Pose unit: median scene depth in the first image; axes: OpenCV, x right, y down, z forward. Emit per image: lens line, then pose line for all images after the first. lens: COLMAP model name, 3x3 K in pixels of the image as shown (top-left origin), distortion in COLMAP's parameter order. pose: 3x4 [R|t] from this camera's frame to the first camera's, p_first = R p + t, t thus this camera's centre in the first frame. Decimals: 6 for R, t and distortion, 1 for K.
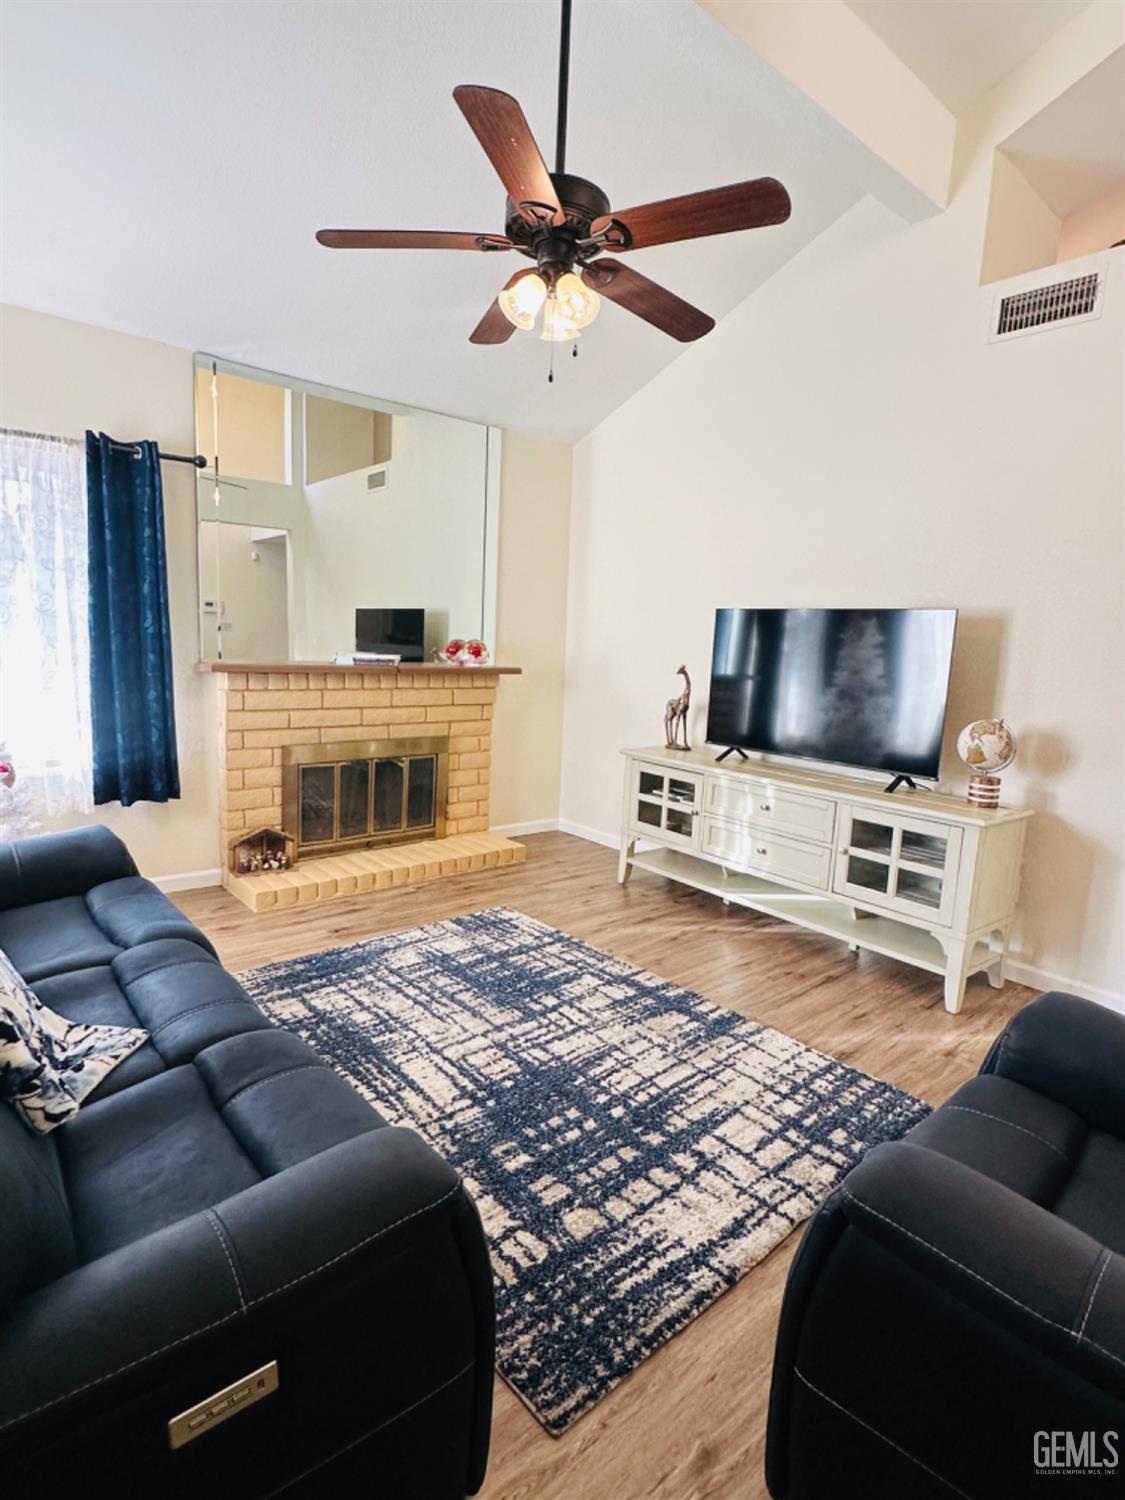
lens RADIAL K [[783.3, 0, 561.2], [0, 783.3, 752.5], [0, 0, 1]] dist [-0.000392, -0.000025]
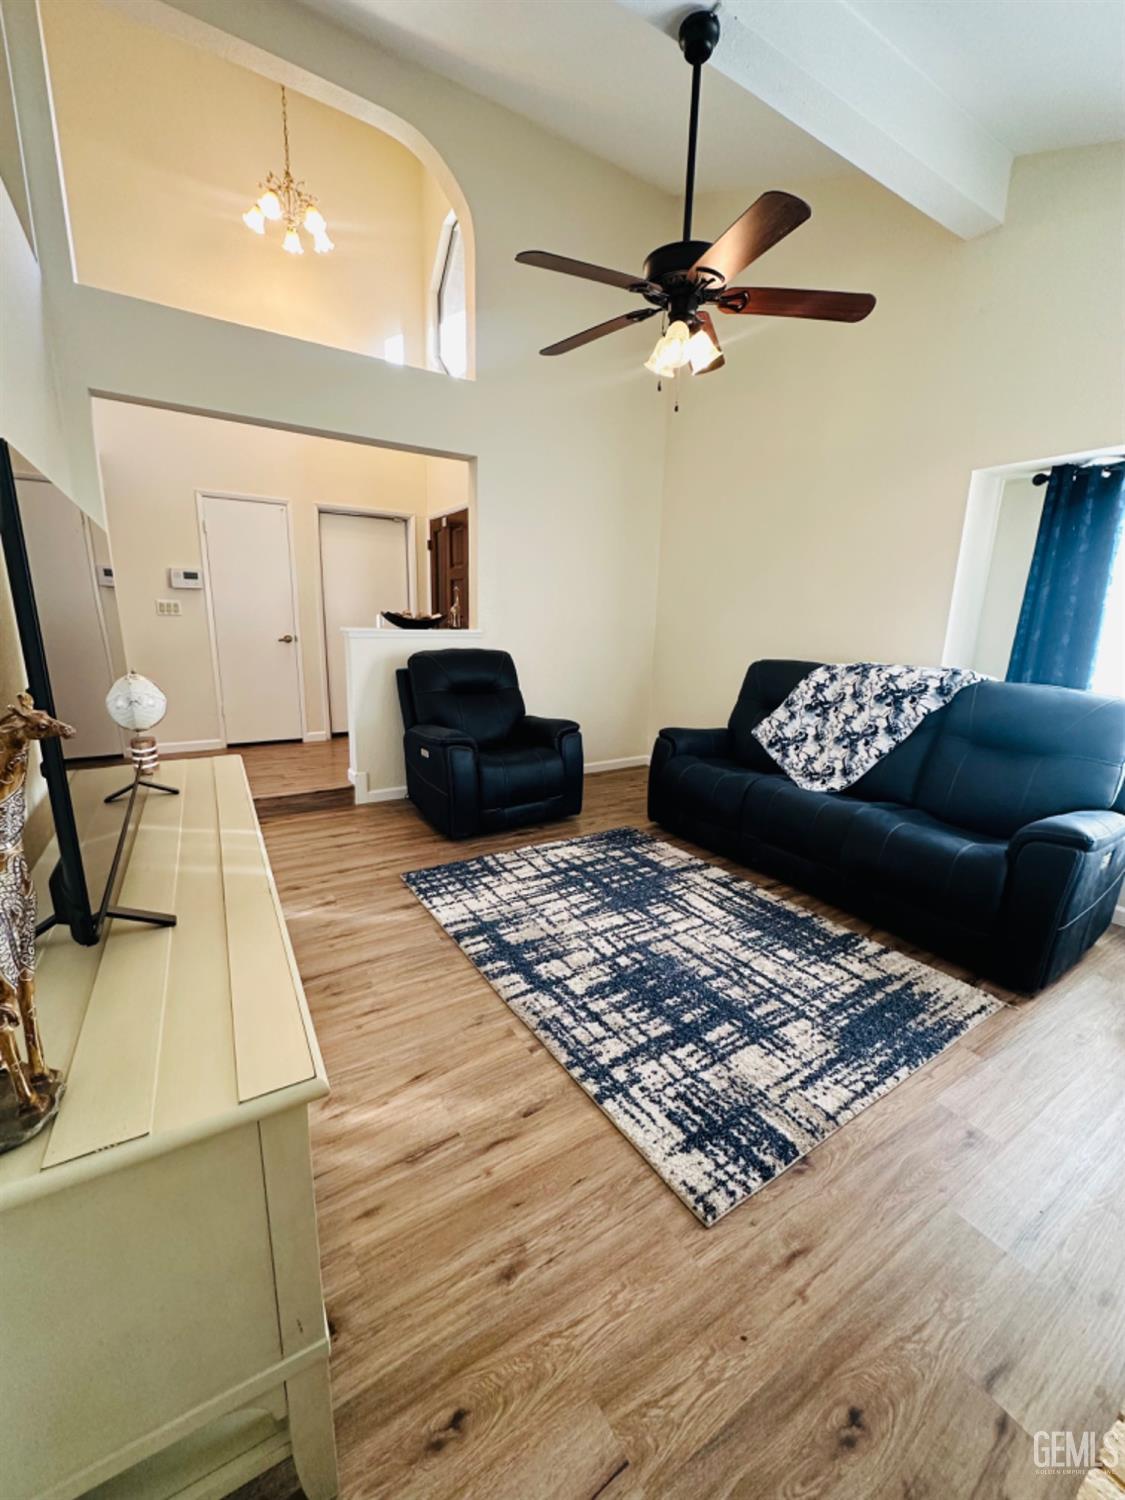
lens RADIAL K [[610.9, 0, 563.1], [0, 610.9, 745.4], [0, 0, 1]] dist [-0.000476, 0.000276]
pose [[-0.987300, -0.099973, 0.123466, -0.007527], [-0.049742, 0.932623, 0.357408, -0.262368], [-0.150878, 0.346728, -0.925751, 1.795810]]
